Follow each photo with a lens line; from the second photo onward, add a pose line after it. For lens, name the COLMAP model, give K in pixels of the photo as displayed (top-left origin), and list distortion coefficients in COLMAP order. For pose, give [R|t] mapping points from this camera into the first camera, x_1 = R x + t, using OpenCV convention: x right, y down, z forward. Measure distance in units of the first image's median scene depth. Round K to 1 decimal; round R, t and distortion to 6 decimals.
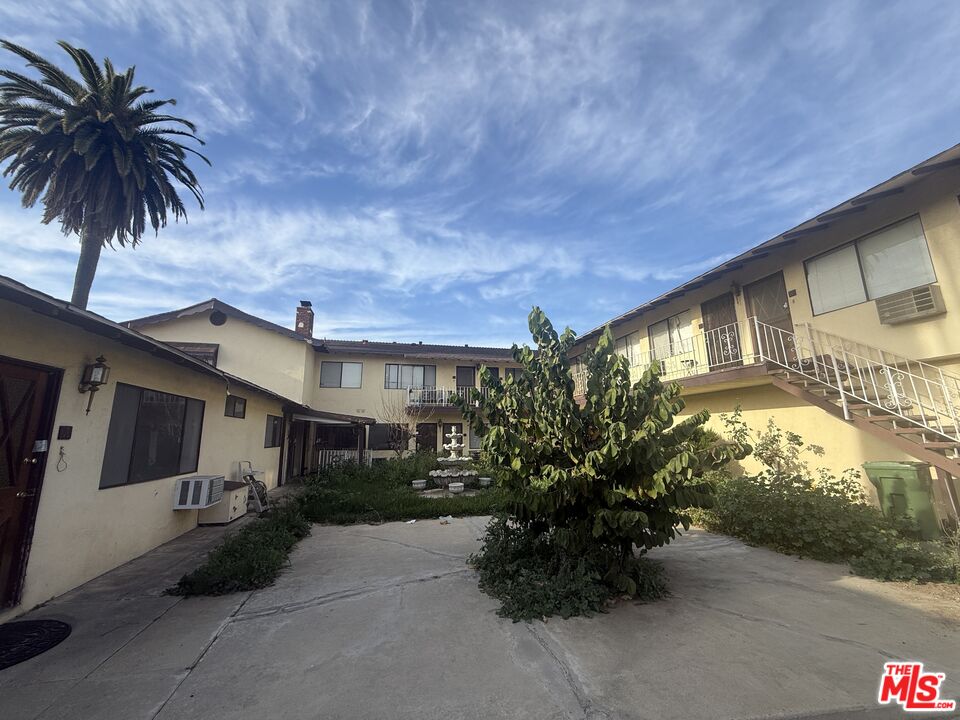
lens RADIAL K [[383.4, 0, 477.0], [0, 383.4, 363.0], [0, 0, 1]] dist [-0.000996, 0.000206]
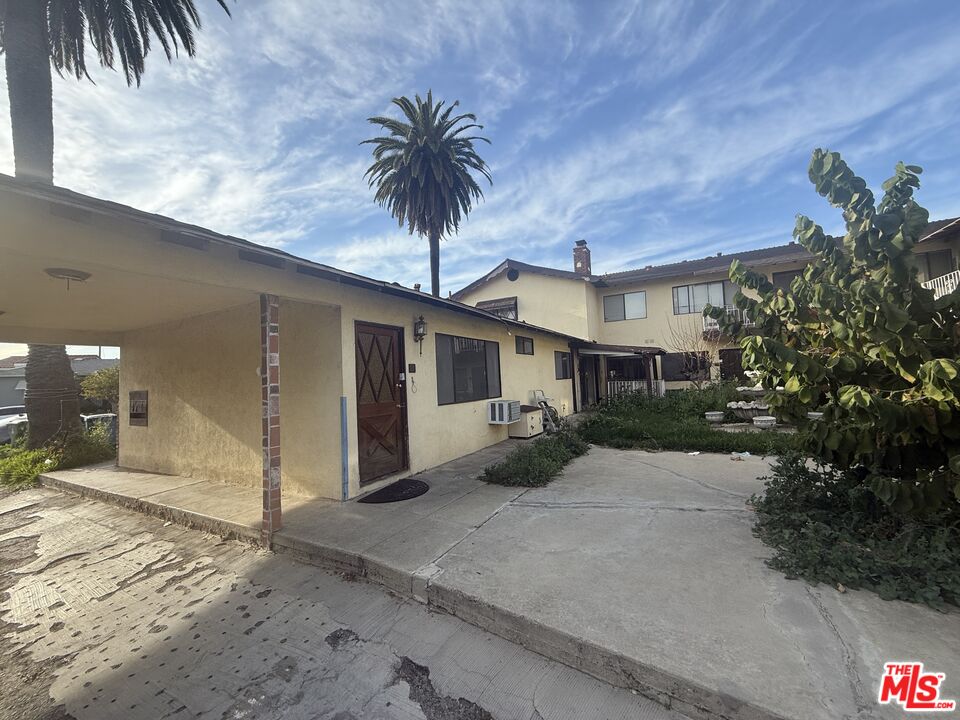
lens RADIAL K [[383.4, 0, 477.0], [0, 383.4, 363.0], [0, 0, 1]] dist [-0.000996, 0.000206]
pose [[0.724847, -0.049906, -0.687099, 0.089194], [0.163874, 0.981235, 0.101607, 0.025223], [0.669135, -0.186247, 0.719424, 0.038880]]
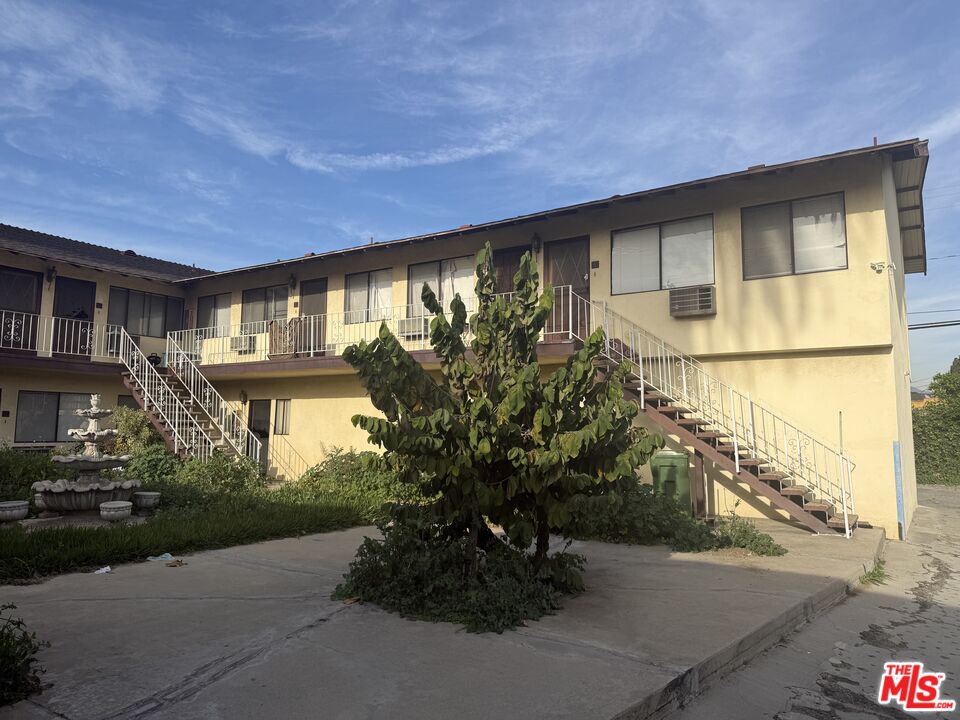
lens RADIAL K [[671.1, 0, 483.0], [0, 671.1, 357.2], [0, 0, 1]] dist [0.109664, -0.205803]
pose [[0.737937, 0.089230, 0.668945, -0.431789], [-0.145868, 0.988879, 0.029006, 0.022784], [-0.658917, -0.118982, 0.742746, 0.002811]]
